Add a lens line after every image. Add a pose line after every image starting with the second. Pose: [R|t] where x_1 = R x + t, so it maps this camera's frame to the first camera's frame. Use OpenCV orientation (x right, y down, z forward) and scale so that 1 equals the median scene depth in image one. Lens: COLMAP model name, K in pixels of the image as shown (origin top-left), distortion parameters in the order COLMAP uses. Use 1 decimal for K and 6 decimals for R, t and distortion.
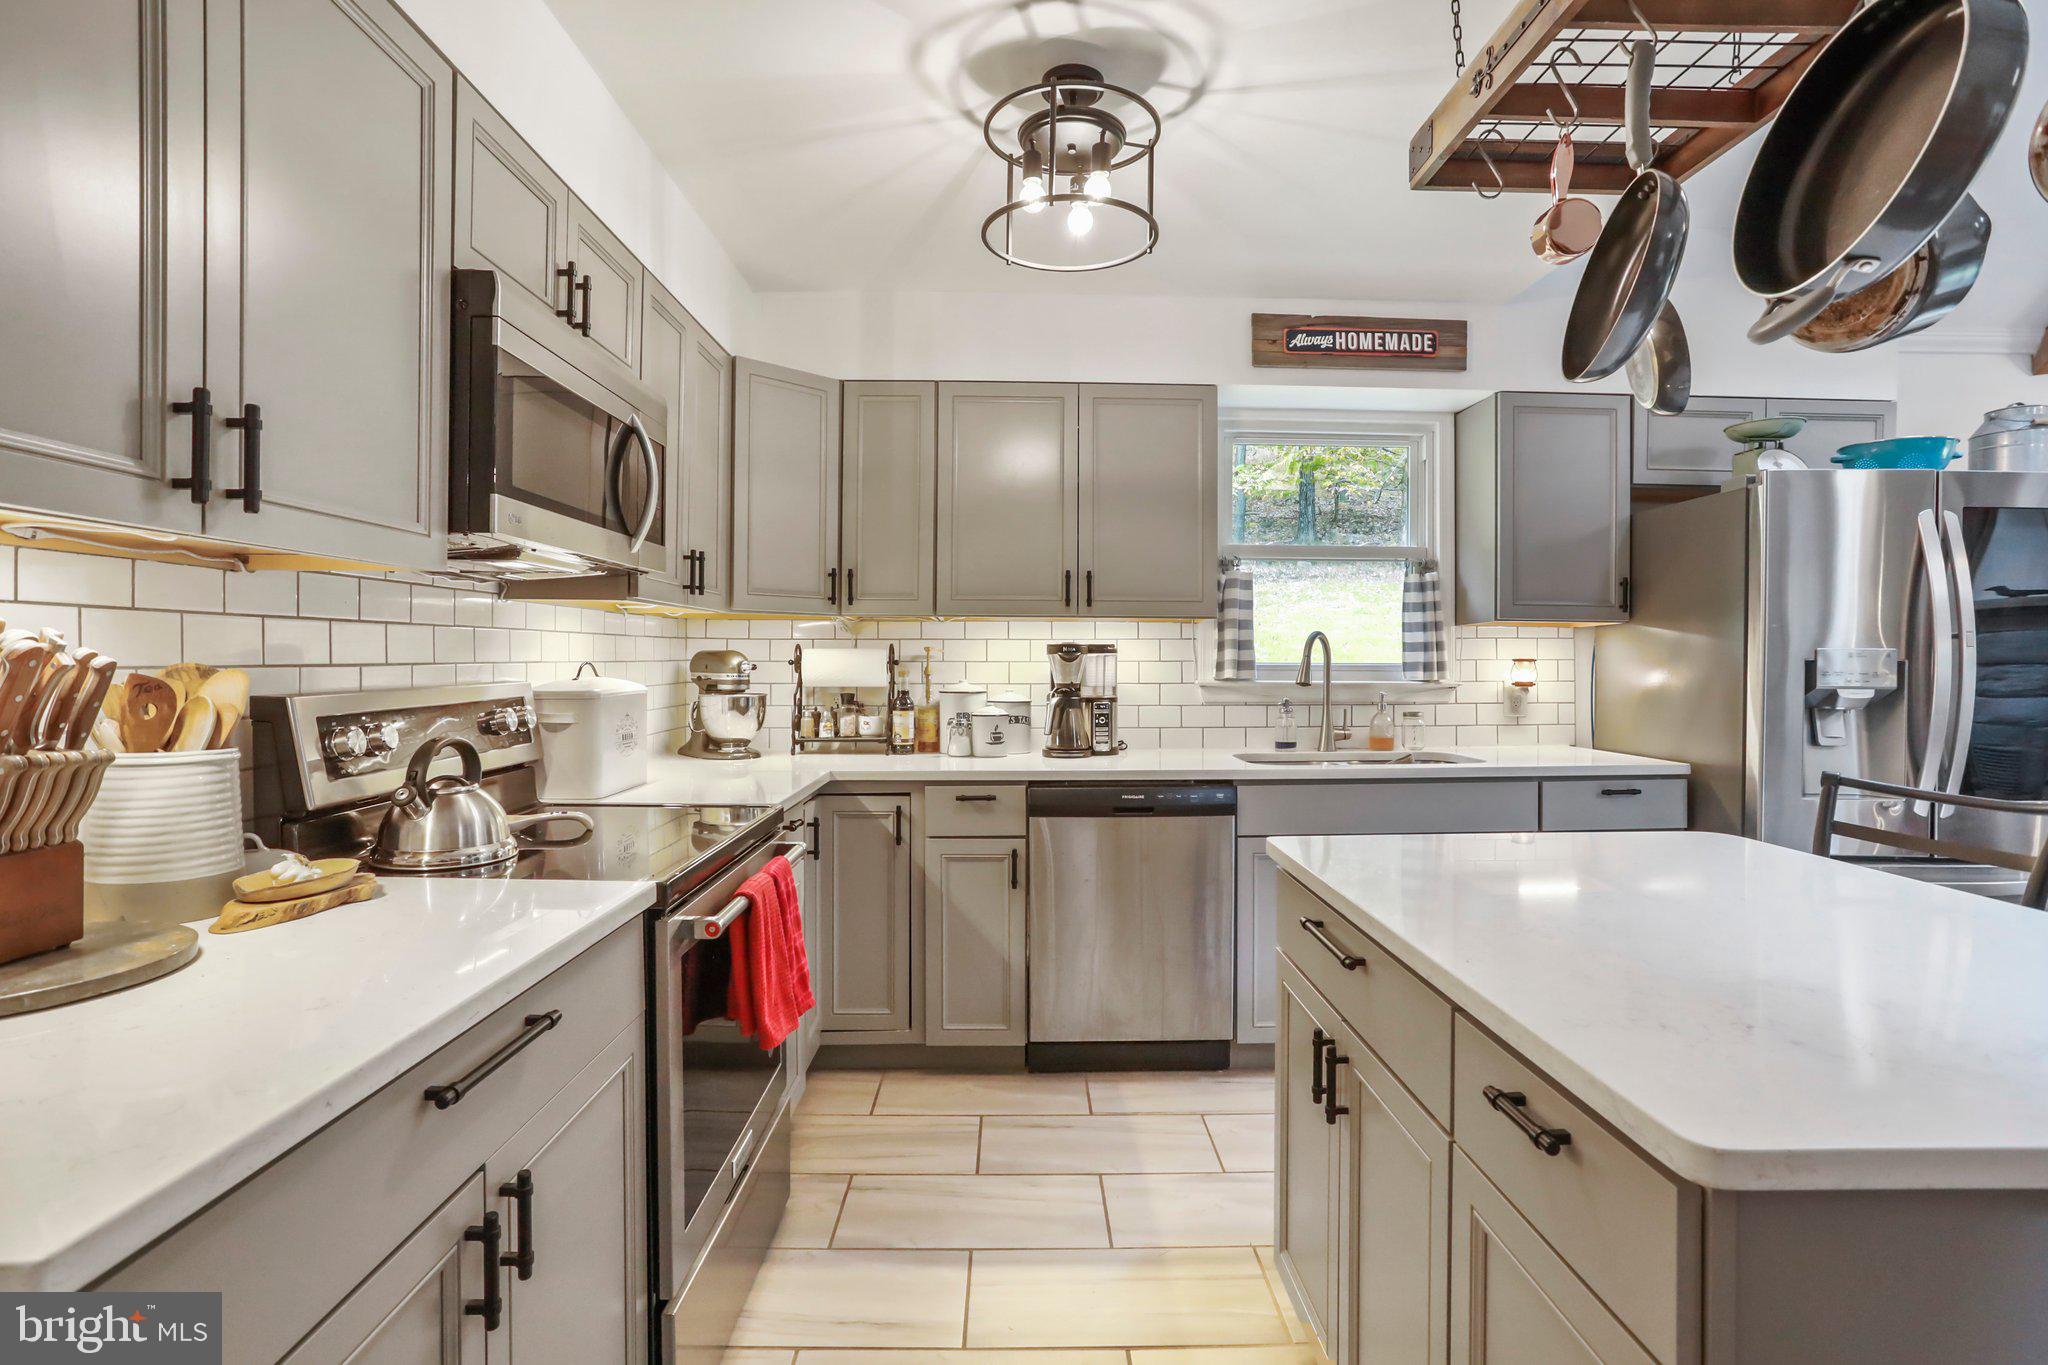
lens RADIAL K [[1005.9, 0, 1030.4], [0, 1005.9, 664.0], [0, 0, 1]] dist [-0.055576, 0.041149]
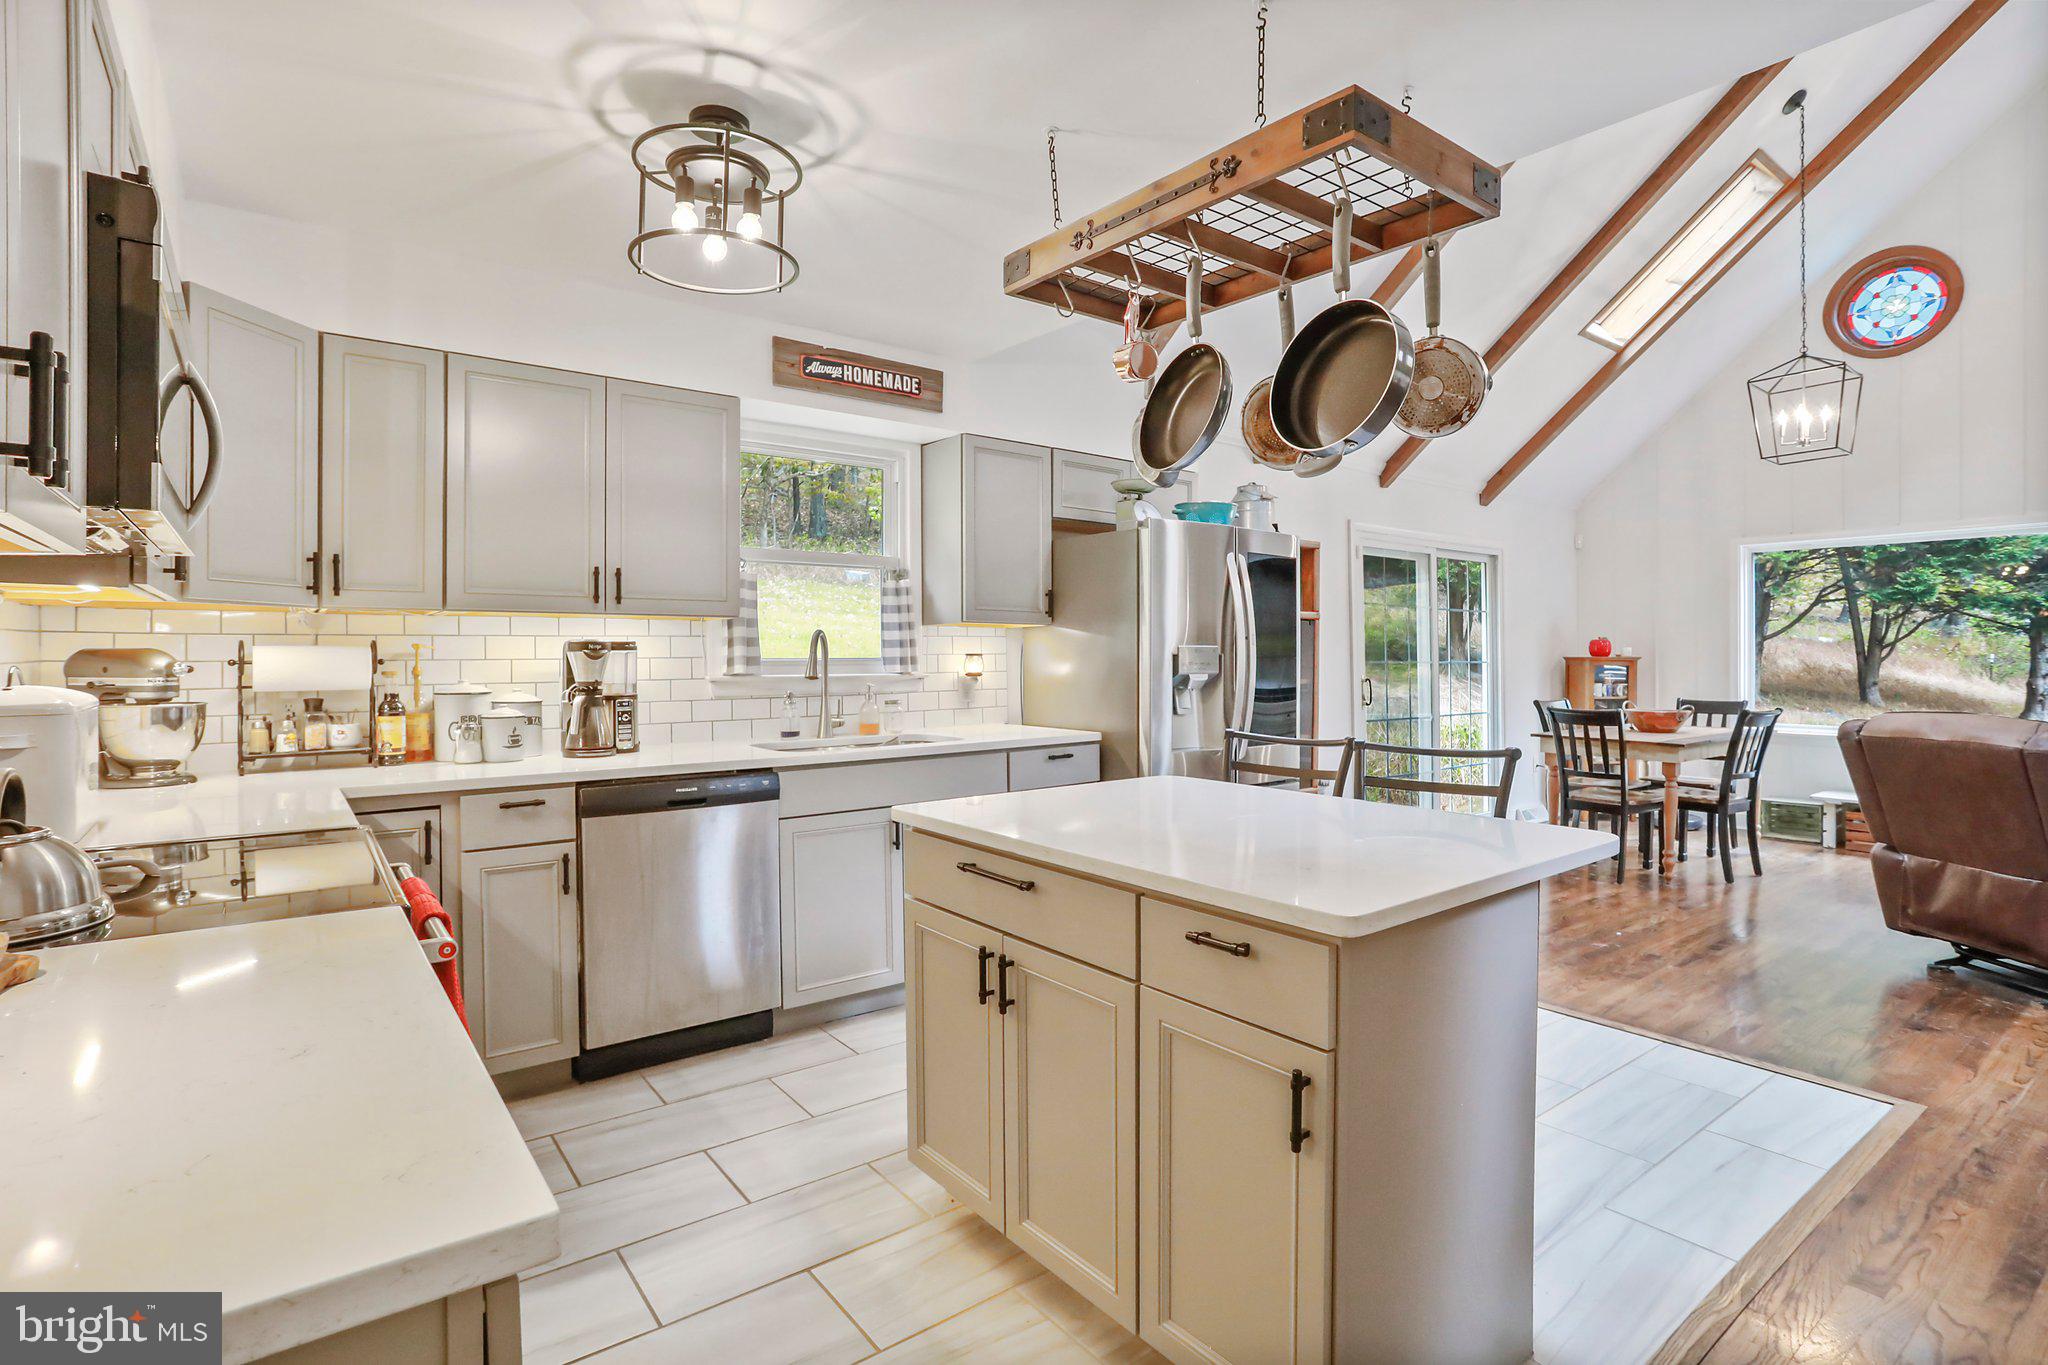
lens RADIAL K [[1004.3, 0, 1020.8], [0, 1004.3, 650.4], [0, 0, 1]] dist [-0.015302, 0.001513]
pose [[0.814013, -0.003080, 0.580839, -0.190775], [0.005352, 0.999983, -0.002198, -0.006720], [-0.580822, 0.004898, 0.814016, -0.037717]]
